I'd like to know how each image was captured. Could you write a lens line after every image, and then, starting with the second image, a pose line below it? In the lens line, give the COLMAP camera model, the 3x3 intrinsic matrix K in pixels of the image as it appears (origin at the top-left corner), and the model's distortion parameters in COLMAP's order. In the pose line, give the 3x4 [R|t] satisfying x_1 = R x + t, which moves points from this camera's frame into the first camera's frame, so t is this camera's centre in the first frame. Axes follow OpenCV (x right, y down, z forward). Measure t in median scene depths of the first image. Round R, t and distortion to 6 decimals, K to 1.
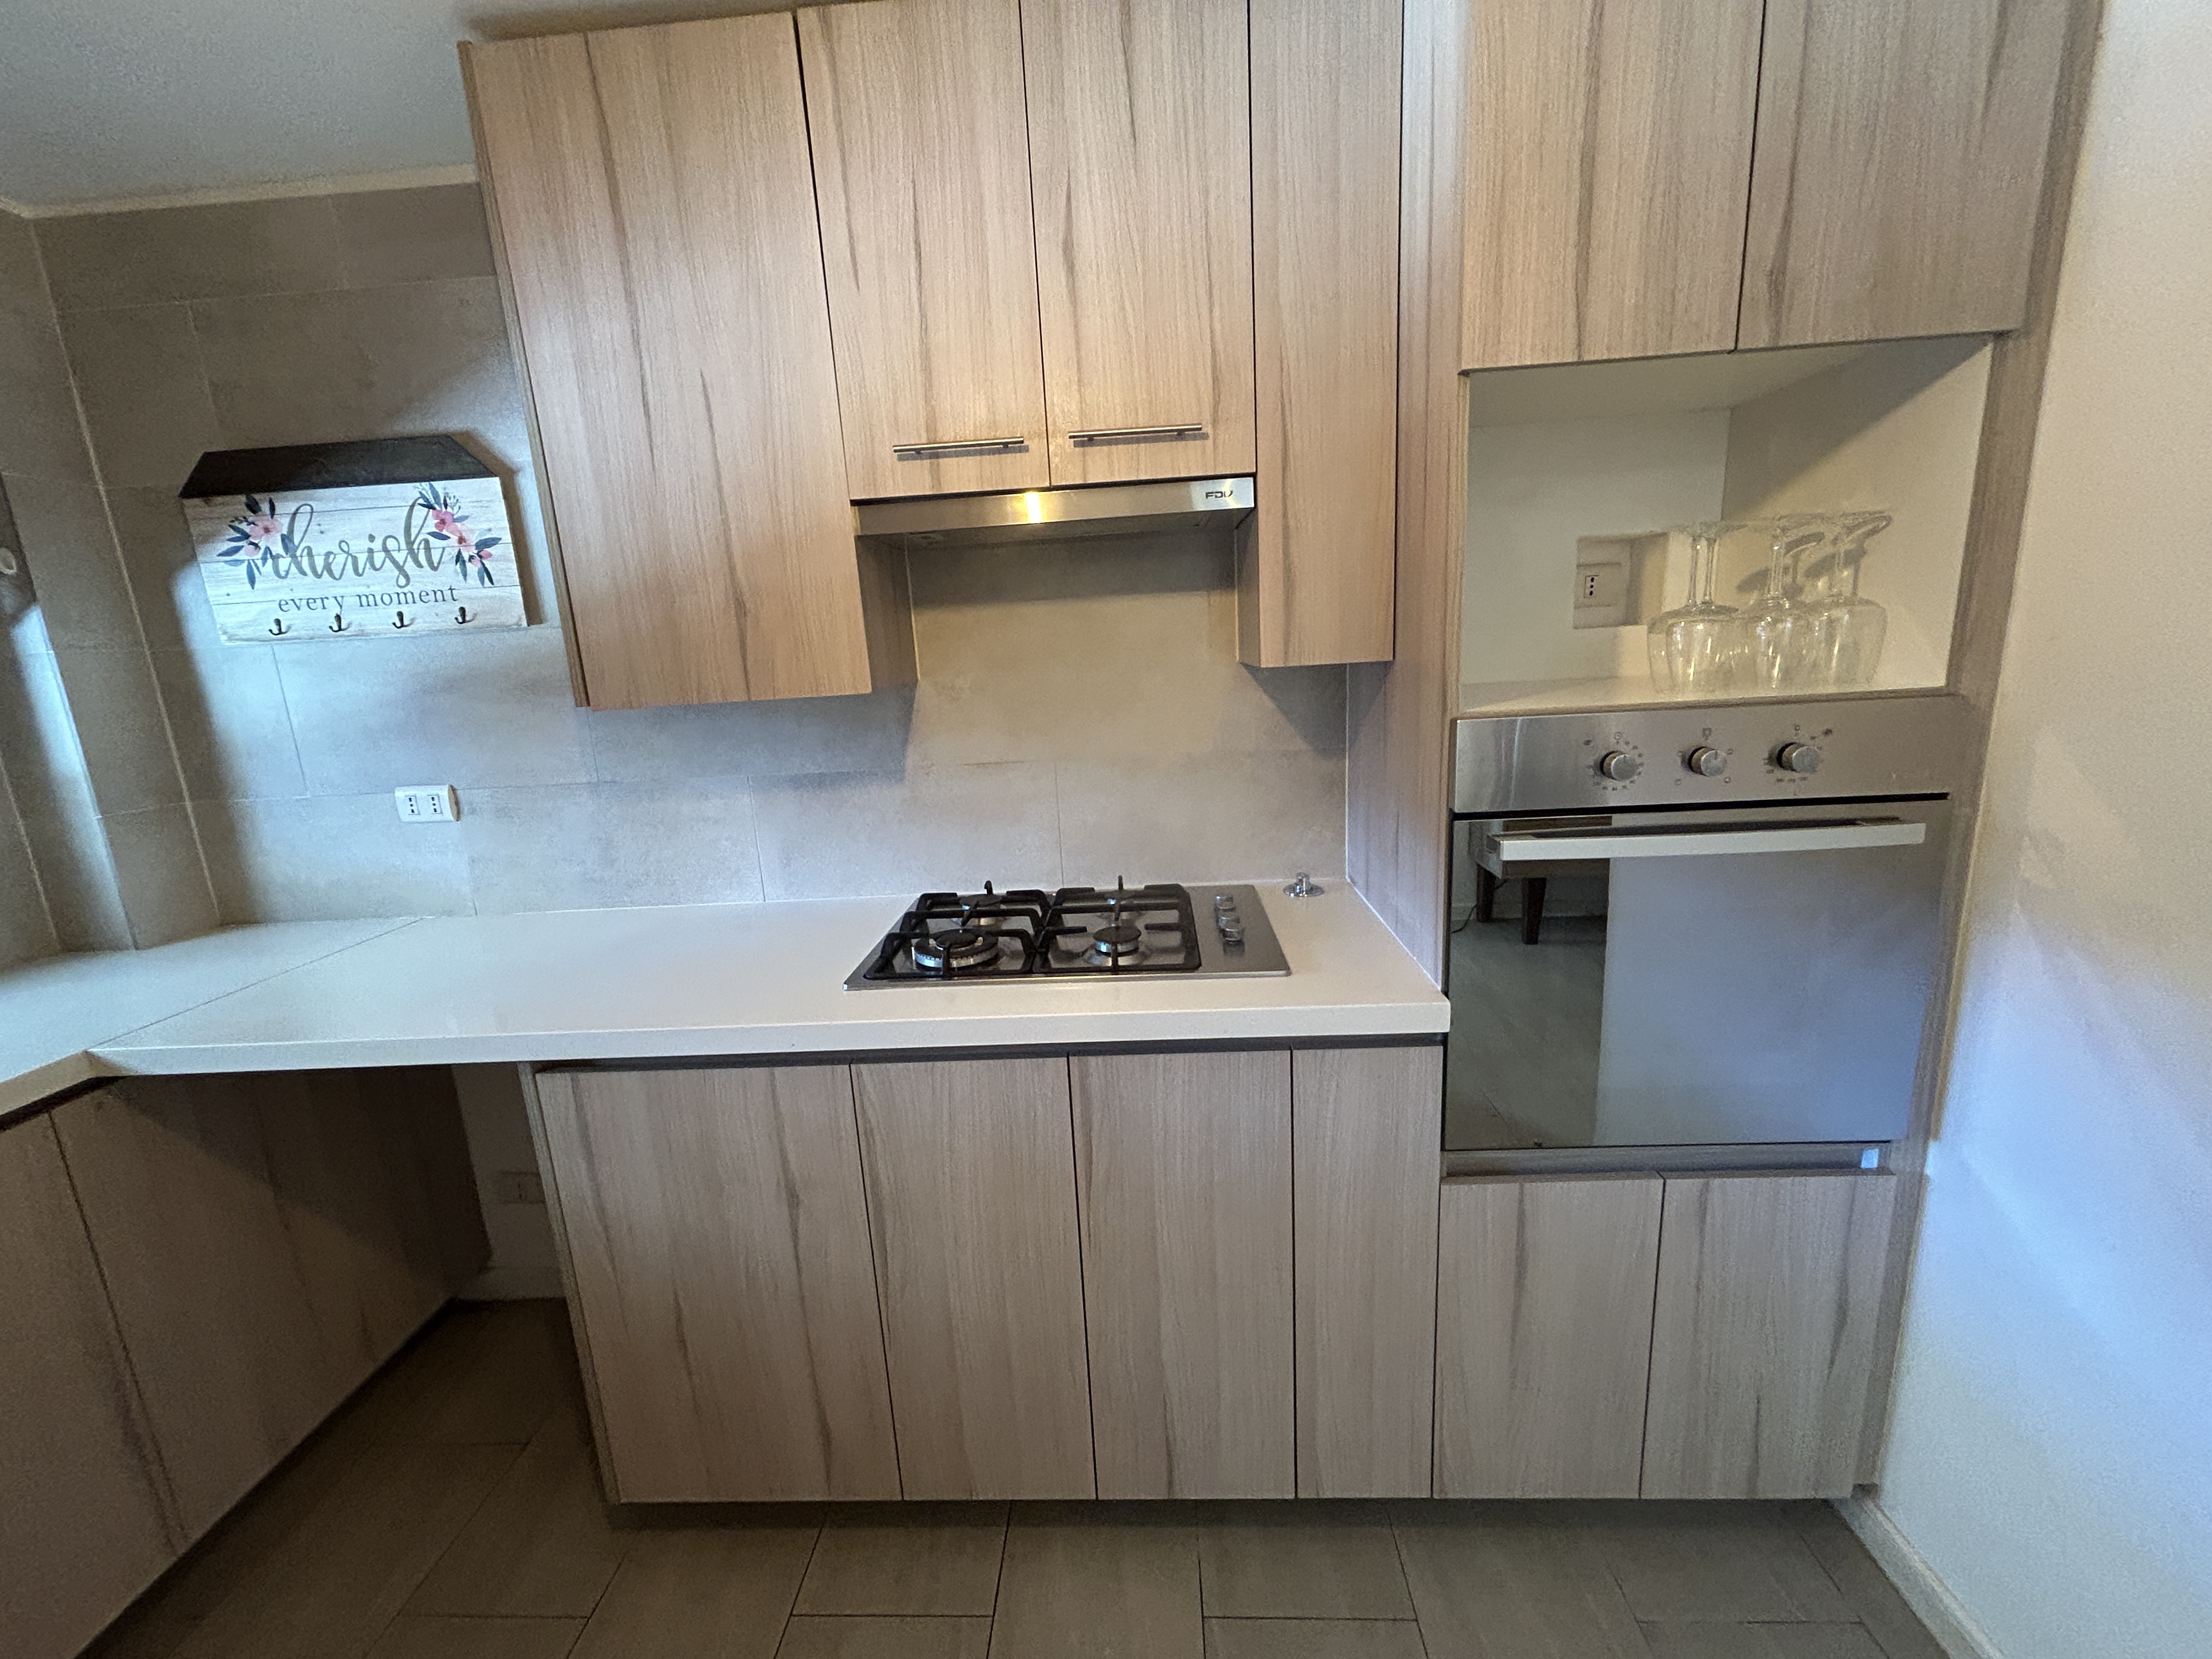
lens RADIAL K [[897.1, 0, 1103.3], [0, 897.1, 827.0], [0, 0, 1]] dist [0.001163, -0.000286]
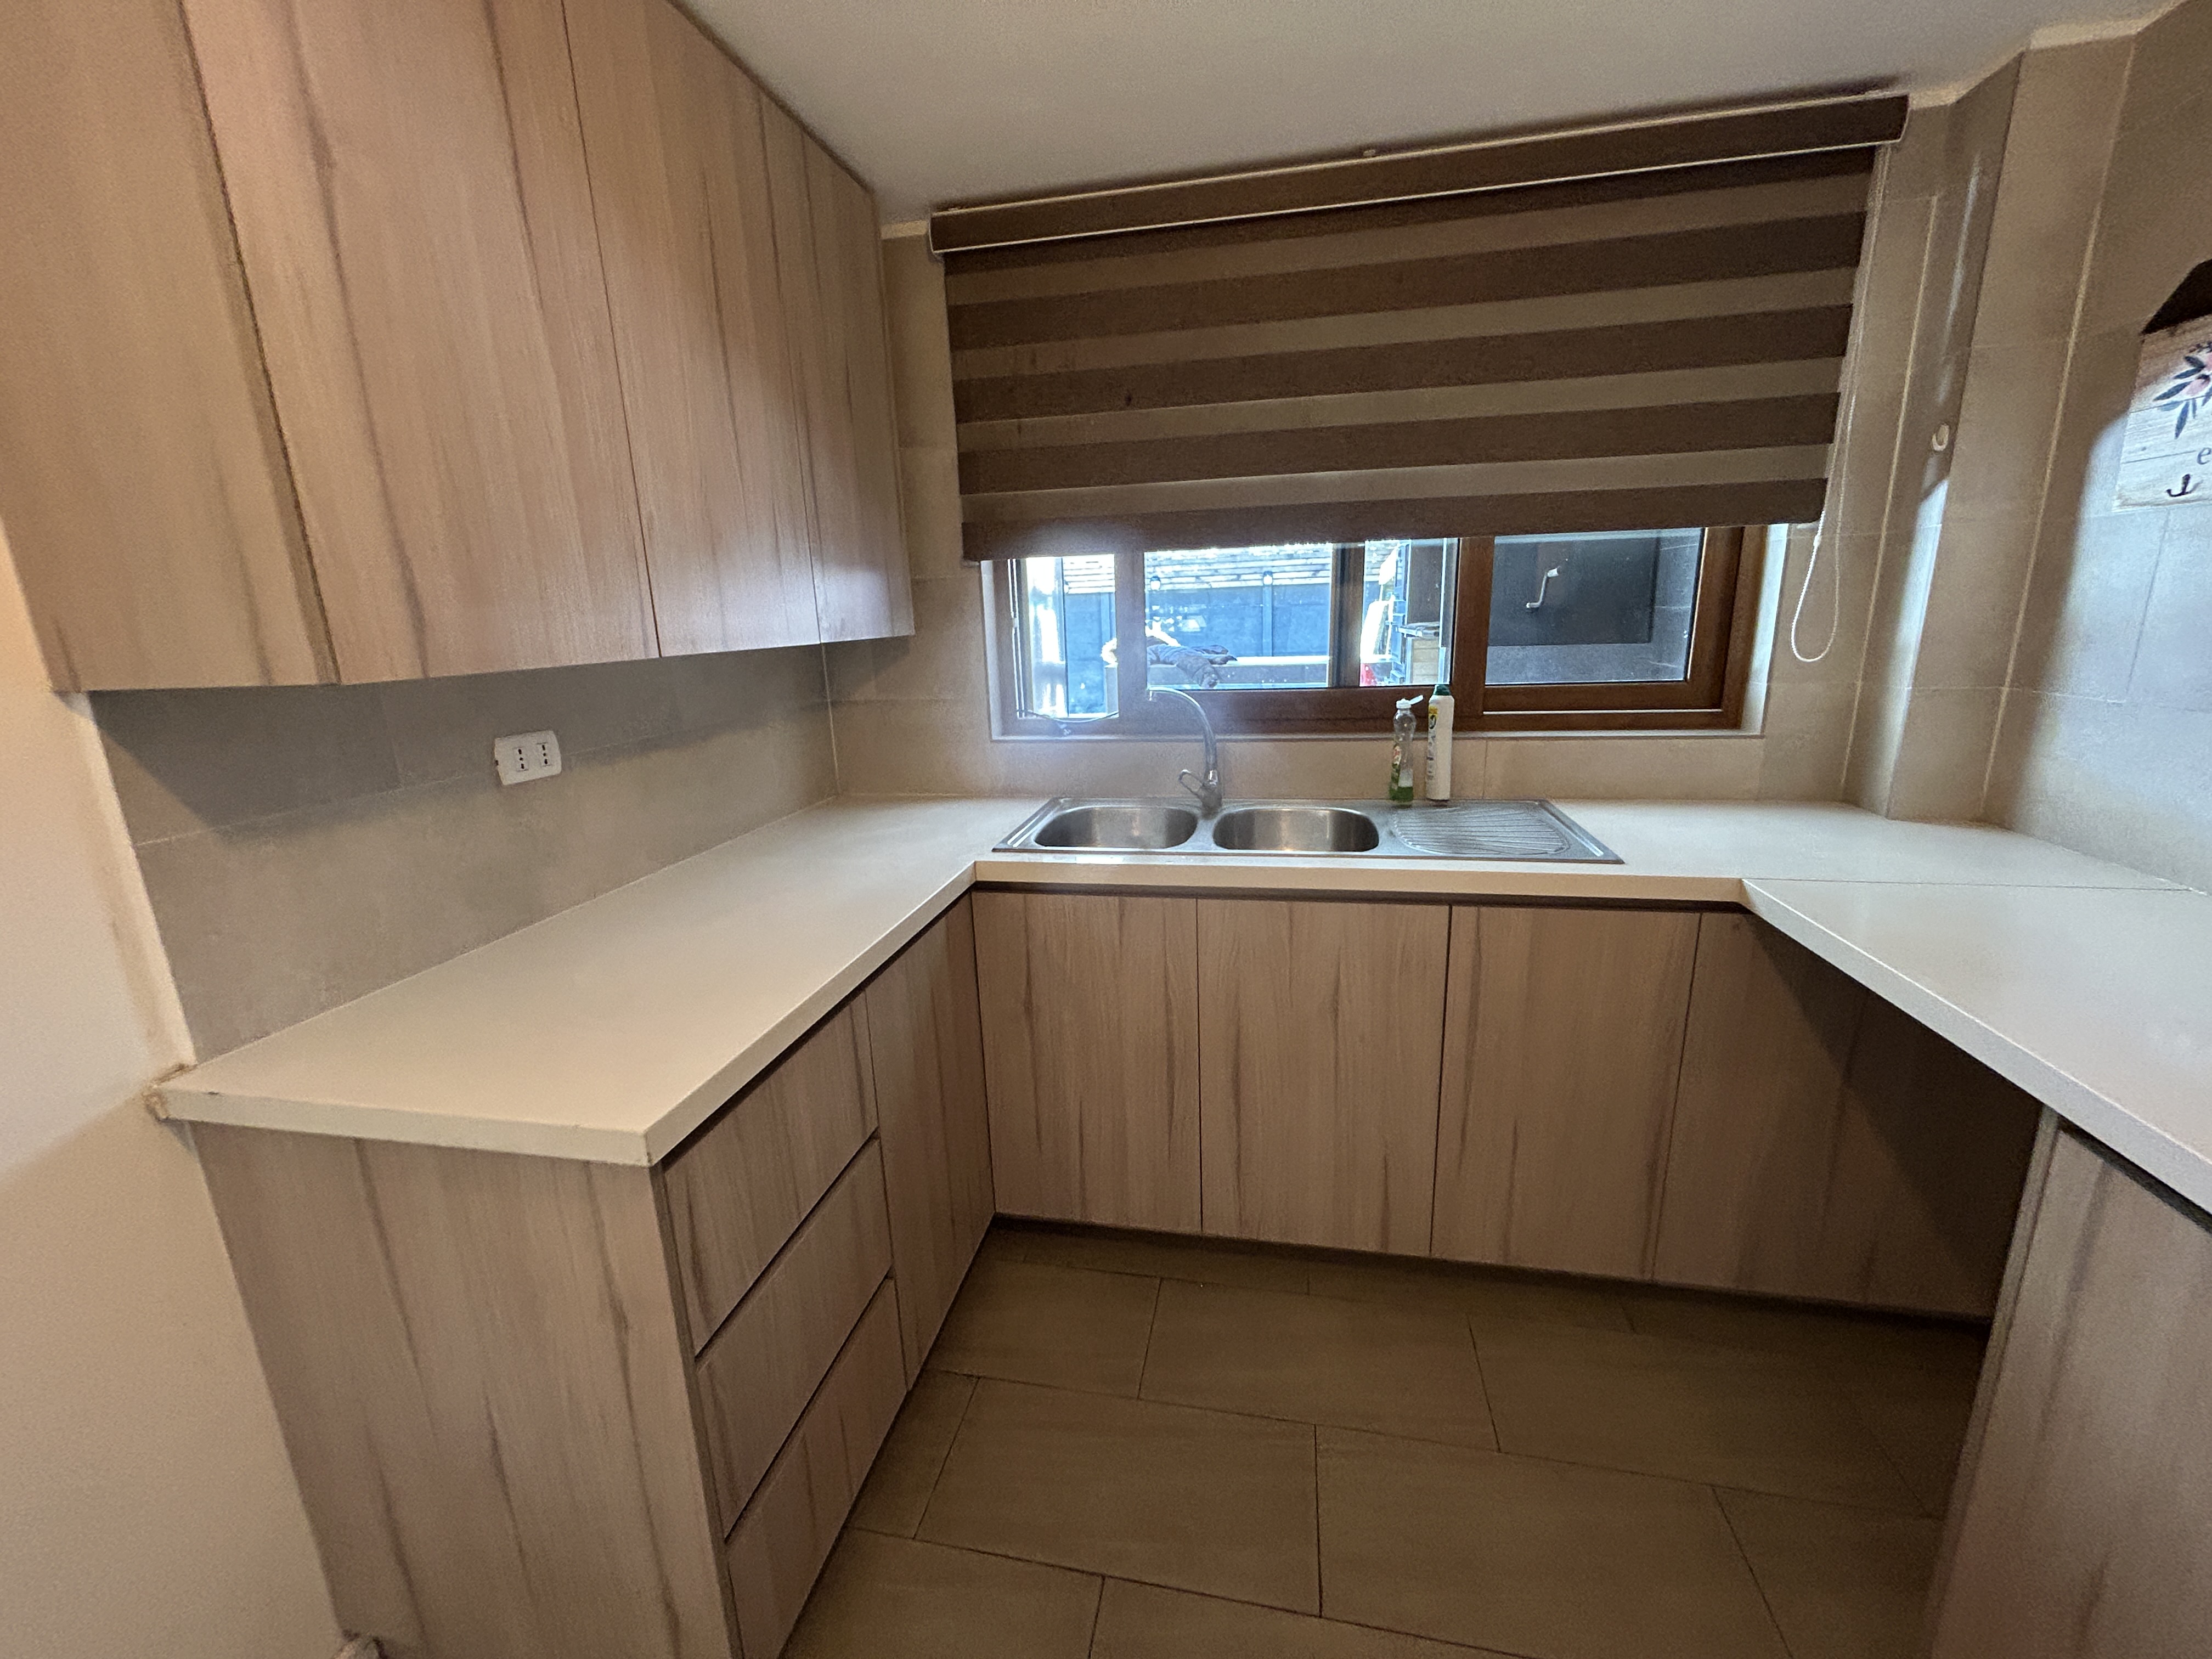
lens RADIAL K [[897.1, 0, 1104.4], [0, 897.1, 828.5], [0, 0, 1]] dist [0.001163, -0.000286]
pose [[-0.145805, 0.295263, -0.944225, 0.057681], [-0.164358, 0.933932, 0.317424, -0.036033], [0.975565, 0.201472, -0.087643, 0.205751]]
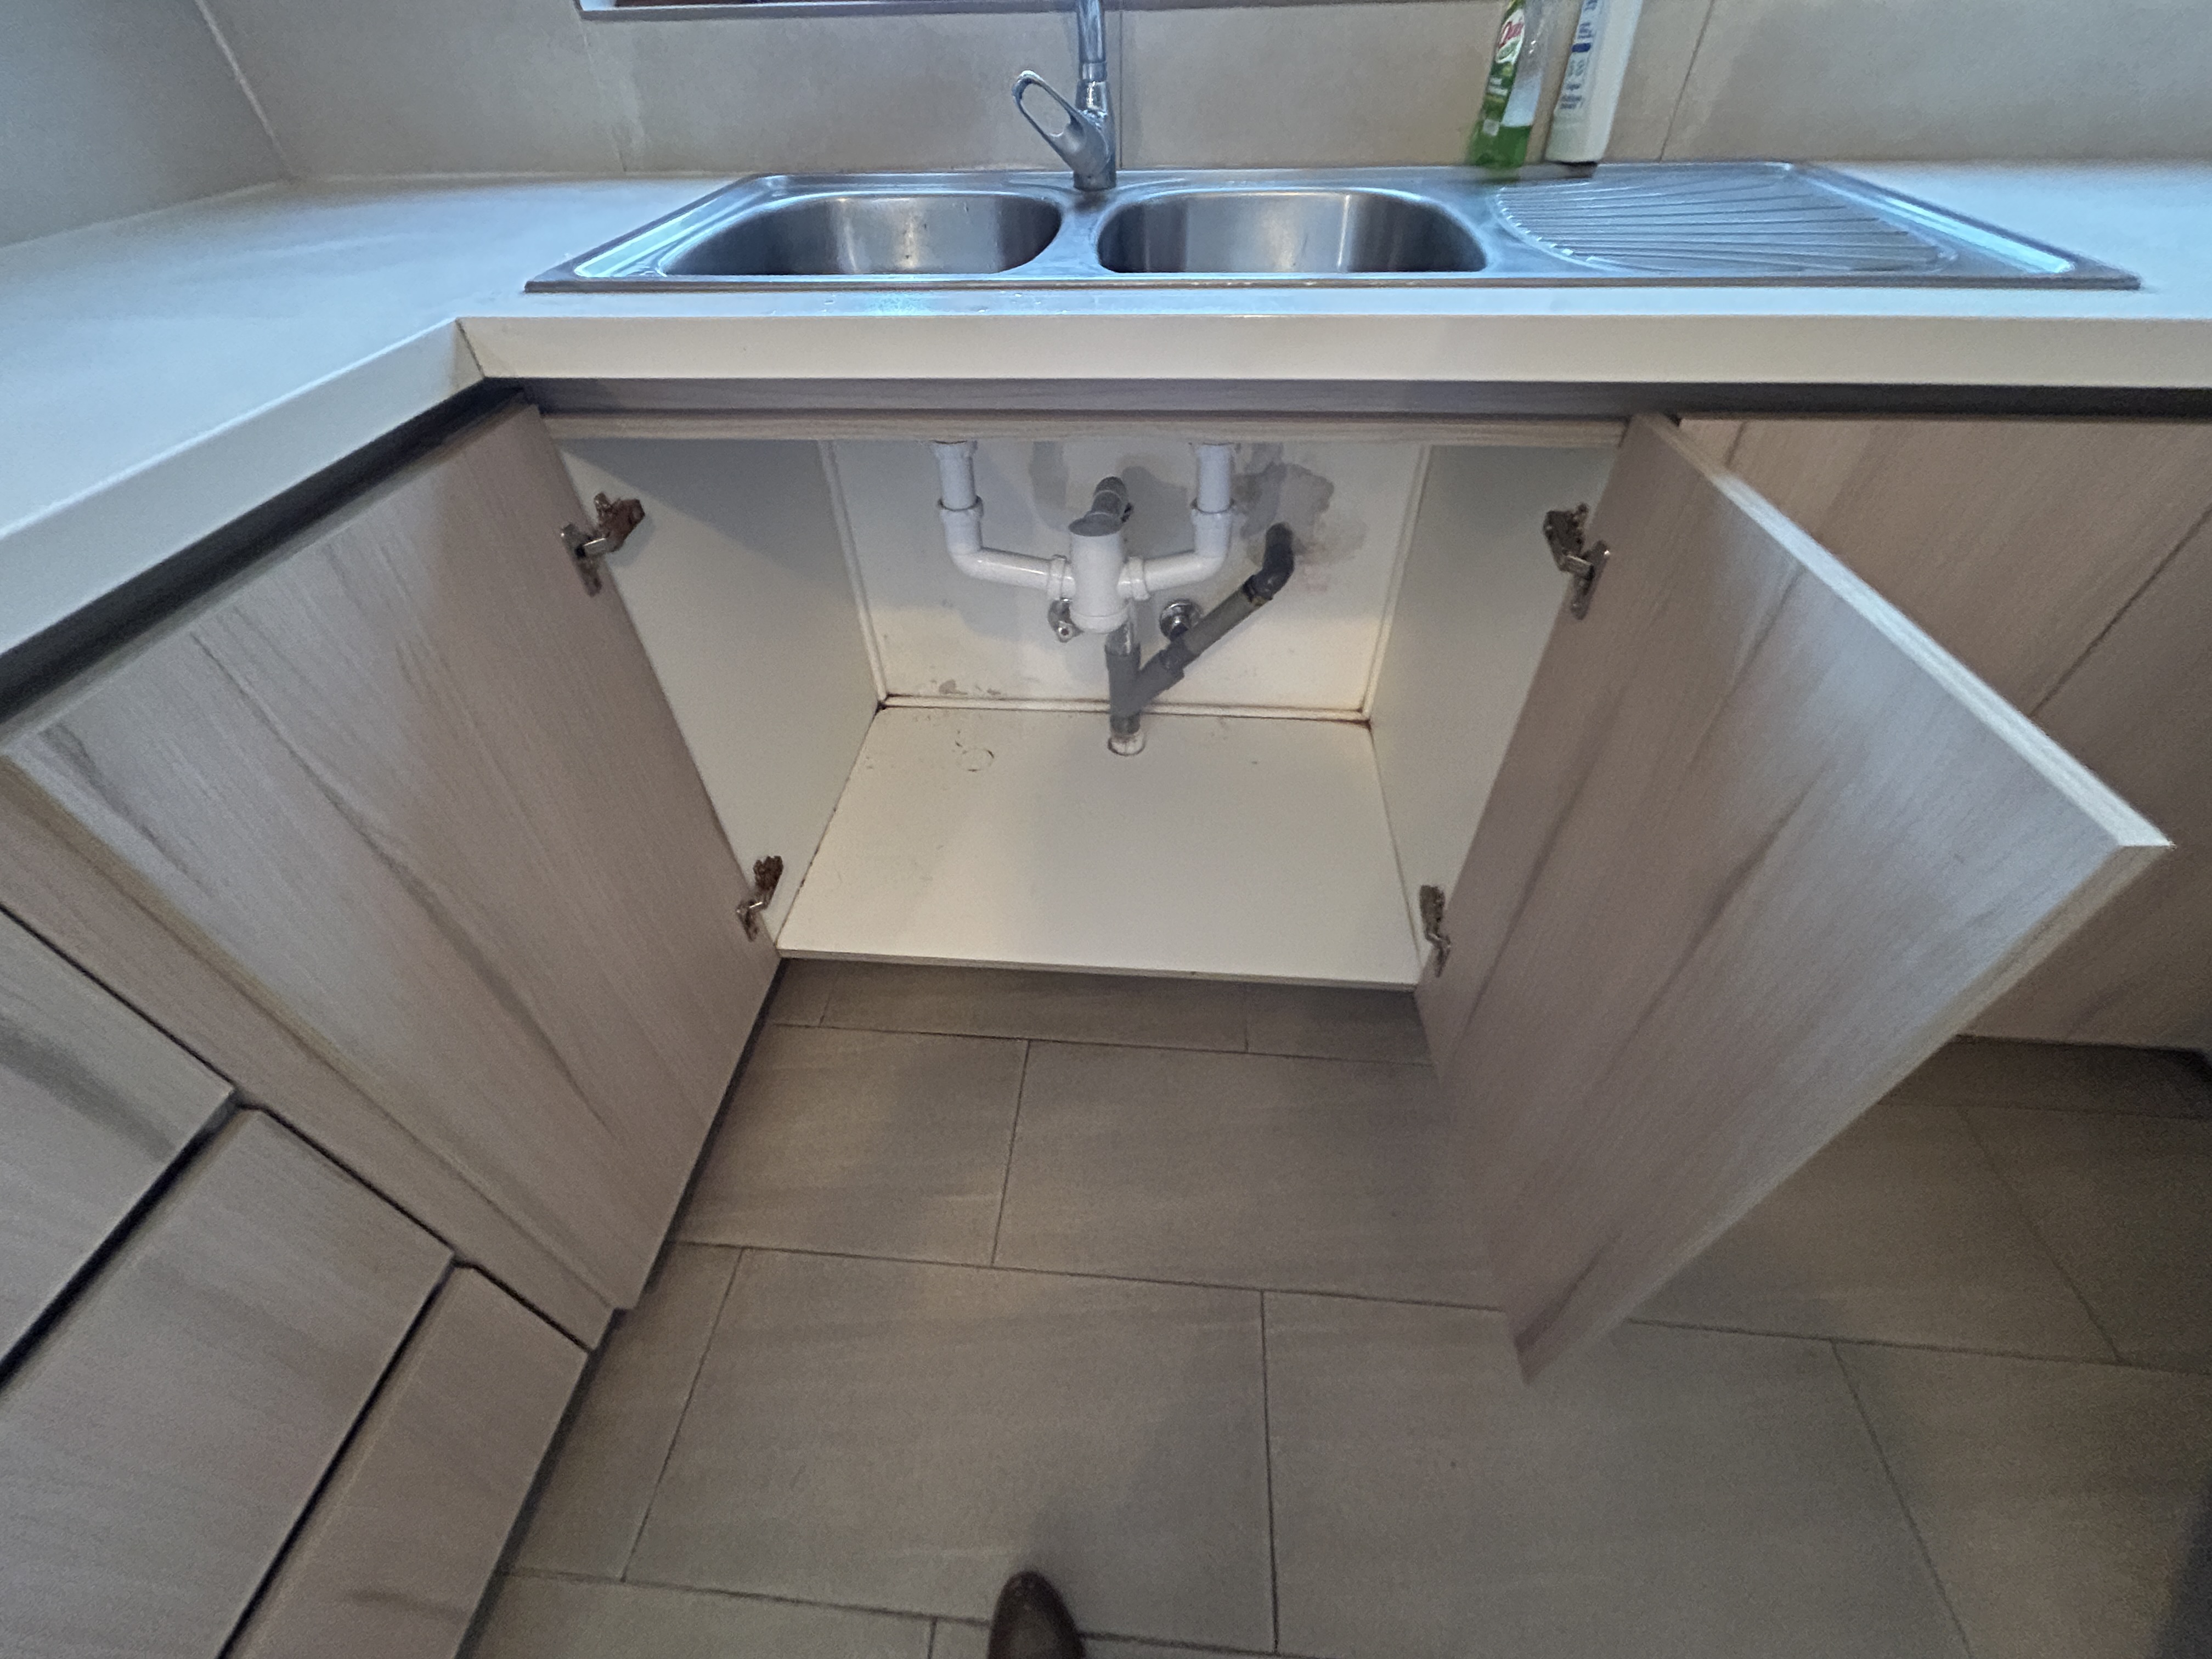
lens RADIAL K [[897.1, 0, 1098.7], [0, 897.1, 834.5], [0, 0, 1]] dist [0.001163, -0.000286]
pose [[-0.032527, 0.736701, -0.675436, -0.439029], [-0.187235, 0.659338, 0.728160, 0.154072], [0.981776, 0.150151, 0.116490, 0.232794]]
